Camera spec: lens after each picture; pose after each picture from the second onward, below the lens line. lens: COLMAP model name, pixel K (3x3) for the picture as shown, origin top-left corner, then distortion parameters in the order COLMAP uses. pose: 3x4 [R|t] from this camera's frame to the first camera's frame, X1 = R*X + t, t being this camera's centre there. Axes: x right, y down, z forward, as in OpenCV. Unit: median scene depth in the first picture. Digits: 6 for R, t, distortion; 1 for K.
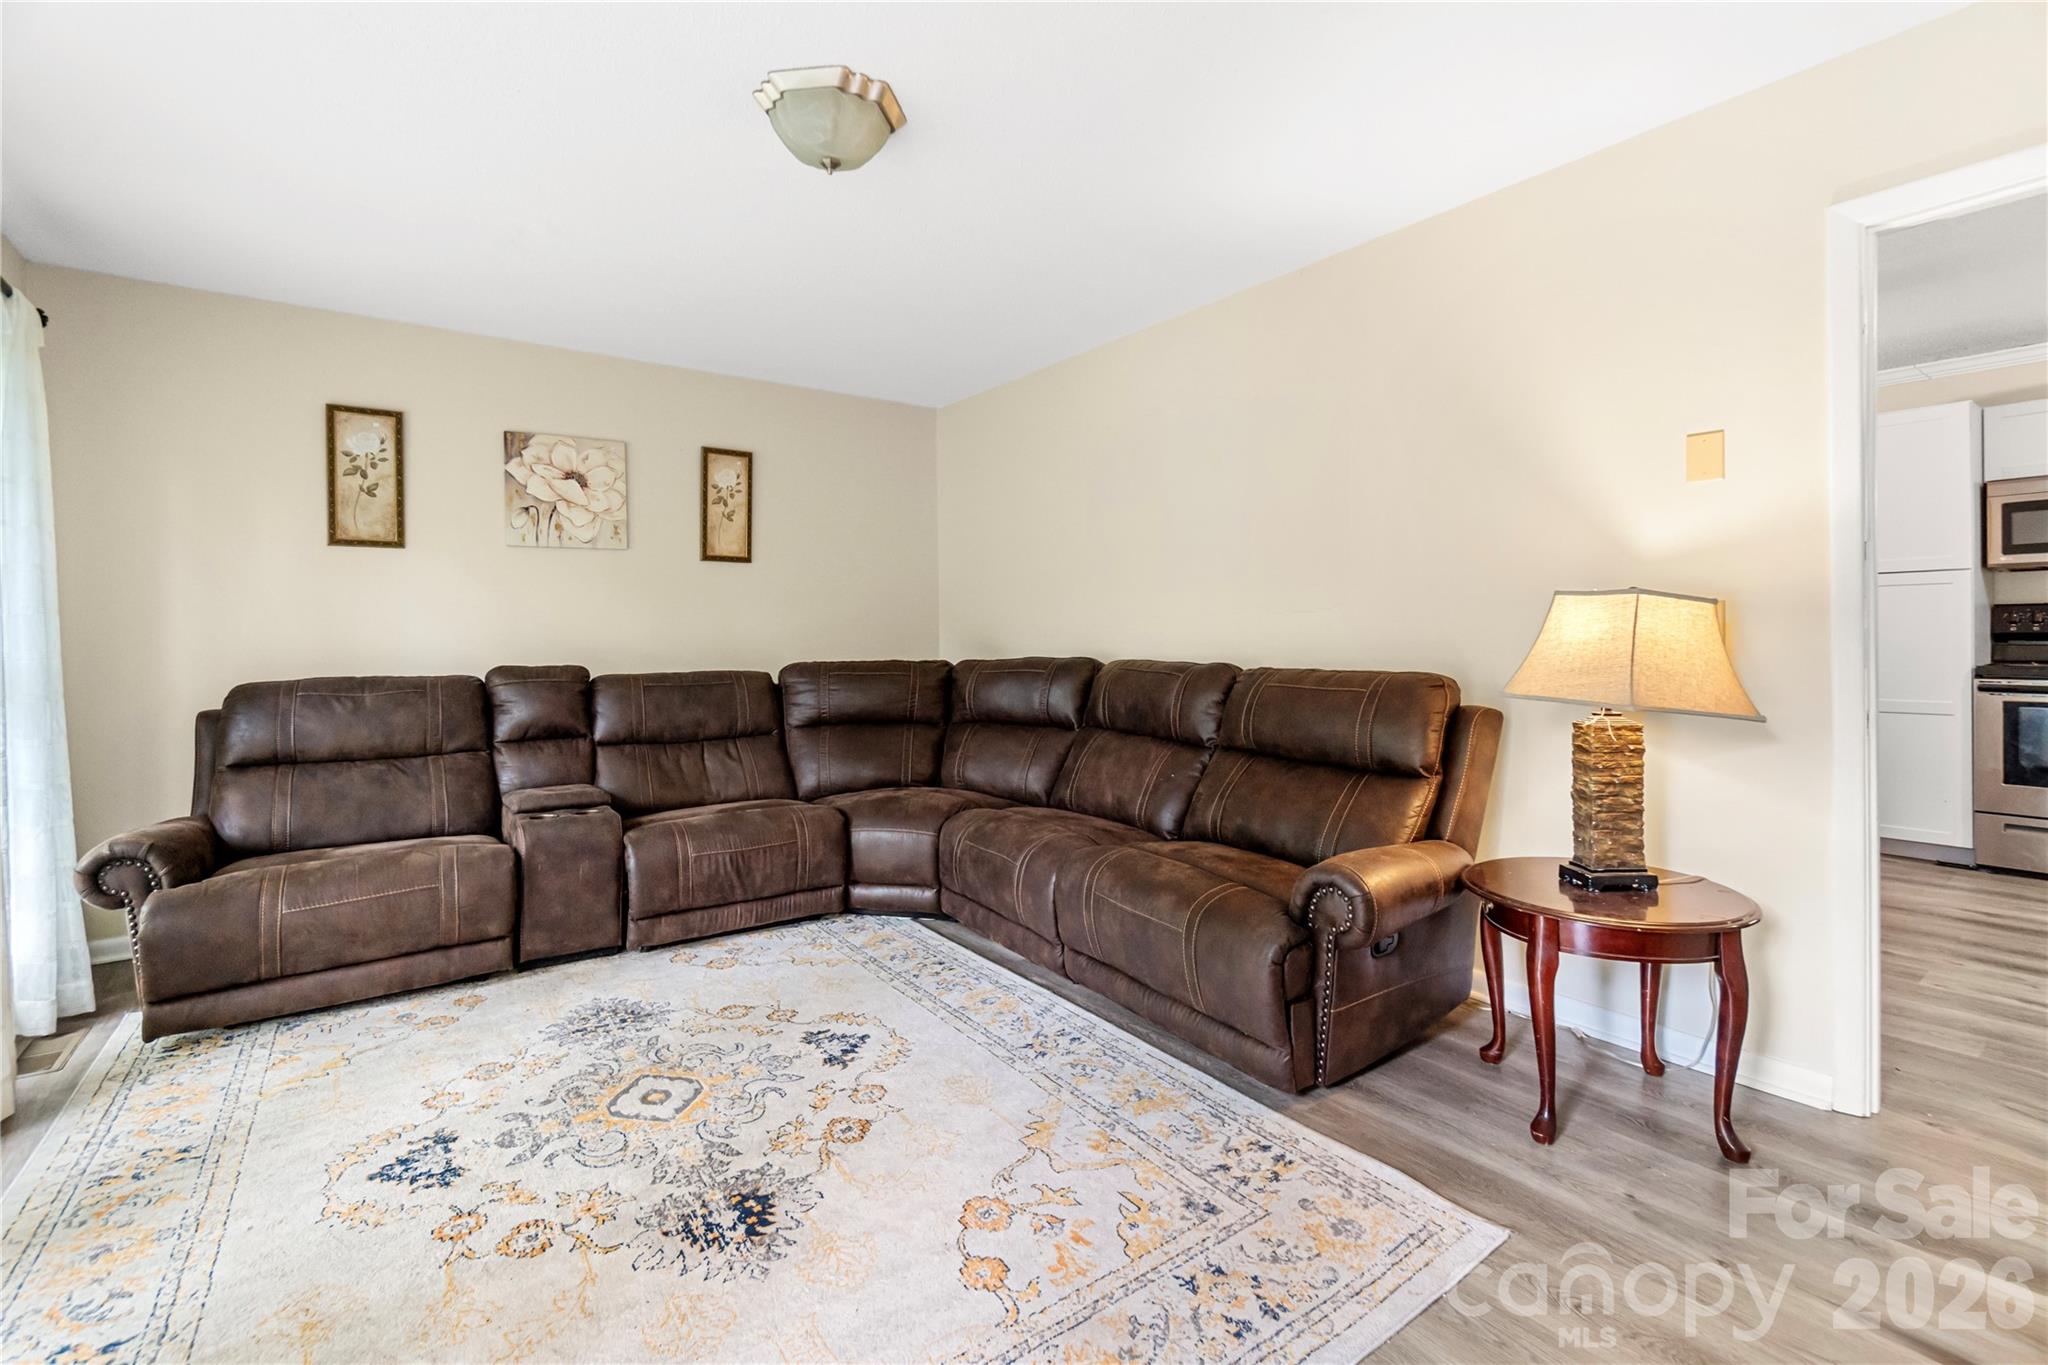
lens RADIAL K [[920.2, 0, 1005.3], [0, 920.2, 610.8], [0, 0, 1]] dist [-0.005084, 0.000485]
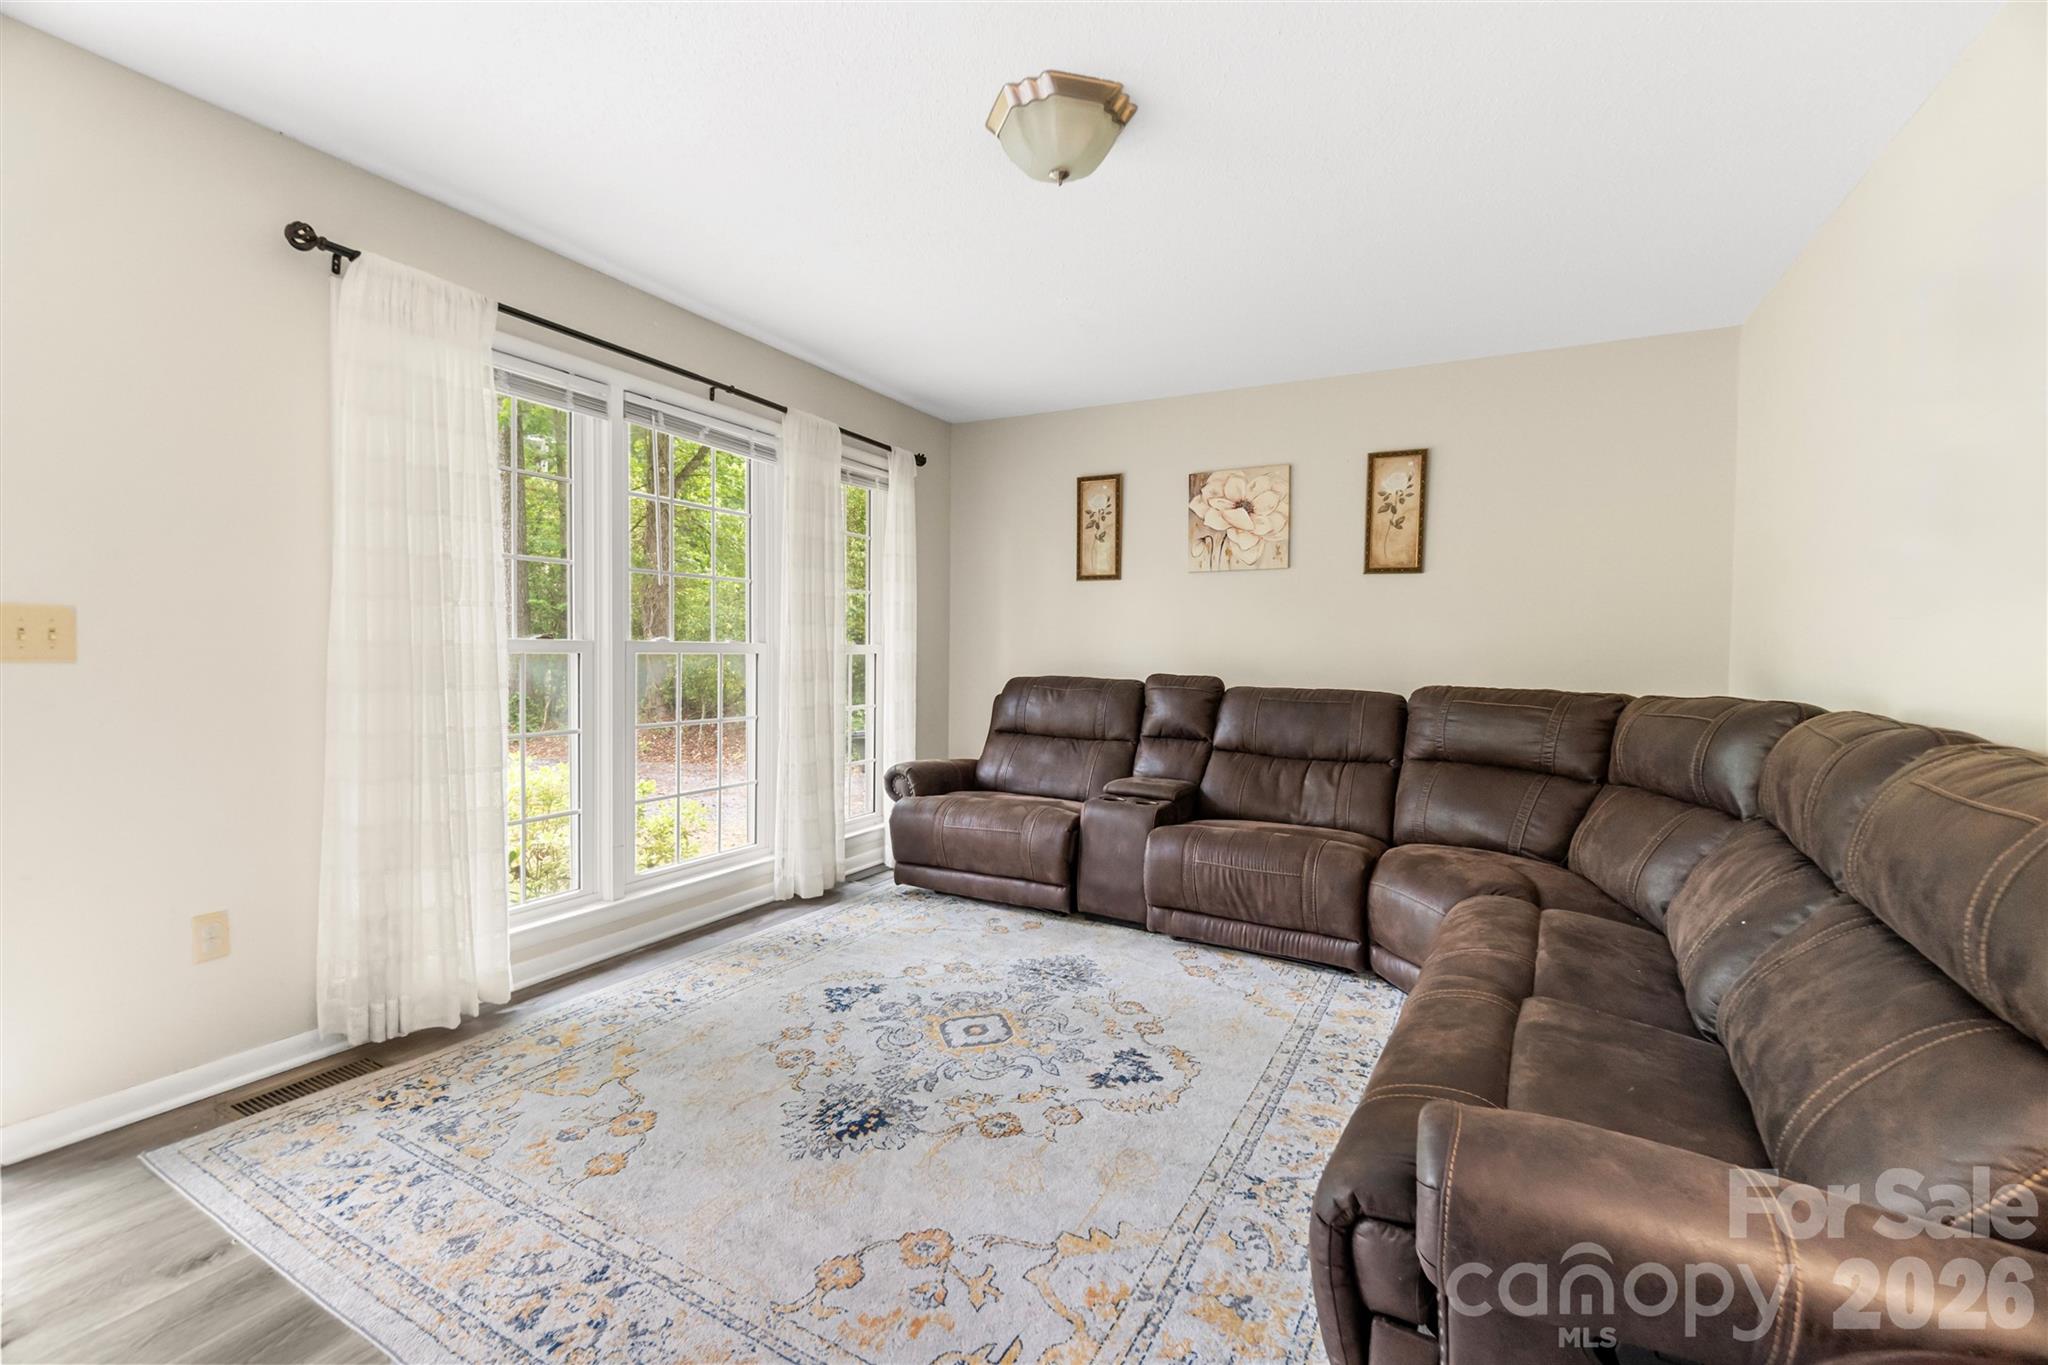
lens RADIAL K [[890.0, 0, 1026.2], [0, 890.0, 654.3], [0, 0, 1]] dist [-0.000281, 0.000041]
pose [[0.424471, 0.022418, -0.905164, 0.514303], [0.004626, 0.999627, 0.026927, 0.002839], [0.905430, -0.015617, 0.424209, 0.421211]]
